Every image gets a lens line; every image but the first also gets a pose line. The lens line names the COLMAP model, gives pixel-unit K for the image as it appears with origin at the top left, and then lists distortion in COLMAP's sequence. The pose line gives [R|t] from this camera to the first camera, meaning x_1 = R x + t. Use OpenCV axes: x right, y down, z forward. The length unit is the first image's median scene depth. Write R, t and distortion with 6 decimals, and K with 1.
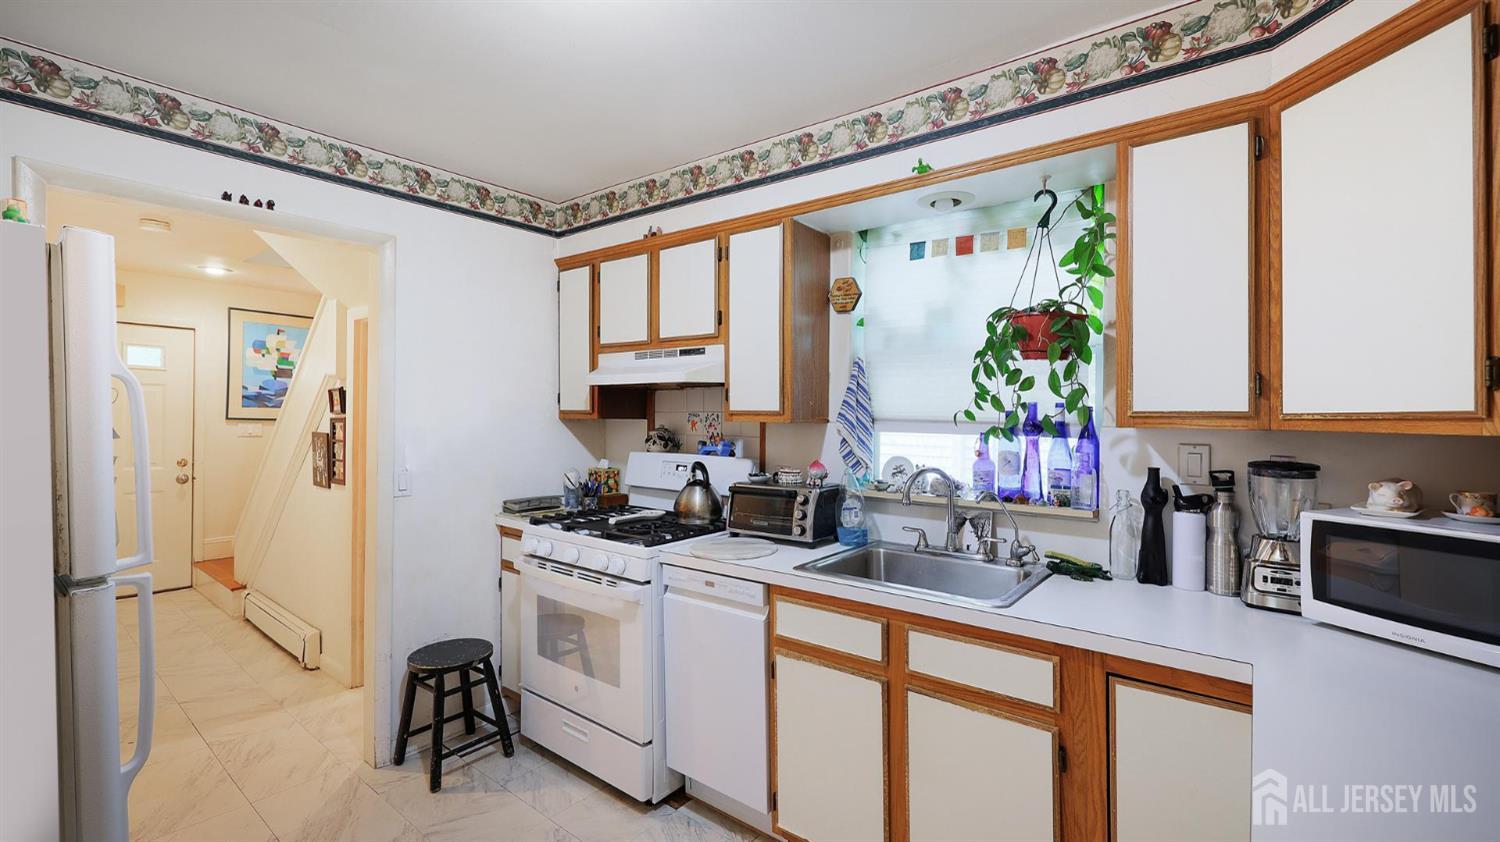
lens RADIAL K [[610.4, 0, 743.6], [0, 610.4, 419.7], [0, 0, 1]] dist [-0.001074, -0.000292]
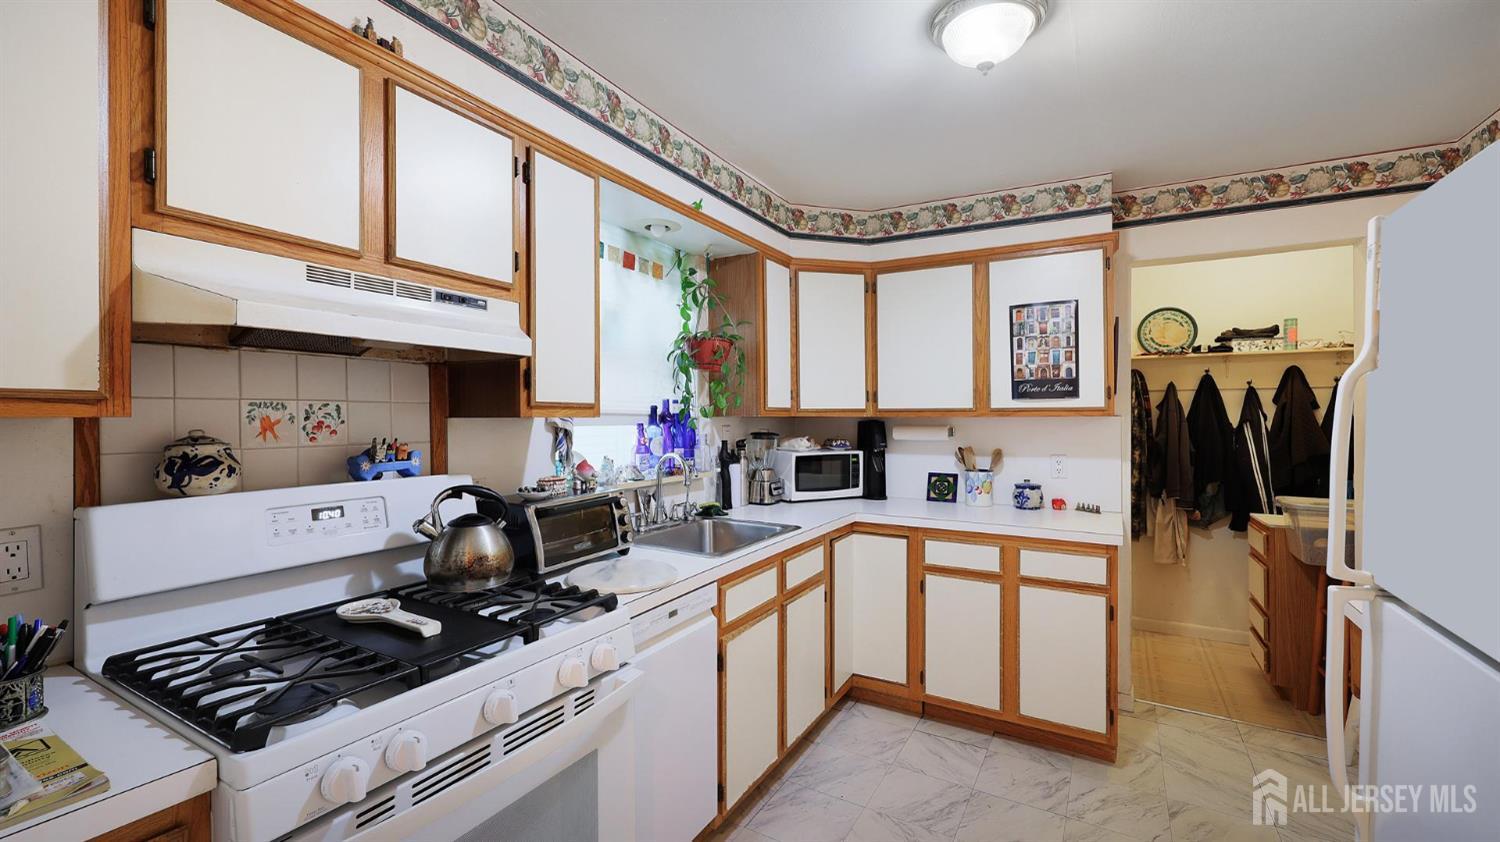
lens RADIAL K [[610.4, 0, 747.5], [0, 610.4, 415.6], [0, 0, 1]] dist [-0.001074, -0.000292]
pose [[-0.123073, -0.009218, 0.992355, -0.751083], [0.005054, 0.999938, 0.009915, -0.004569], [-0.992385, 0.006235, -0.123019, 0.851079]]
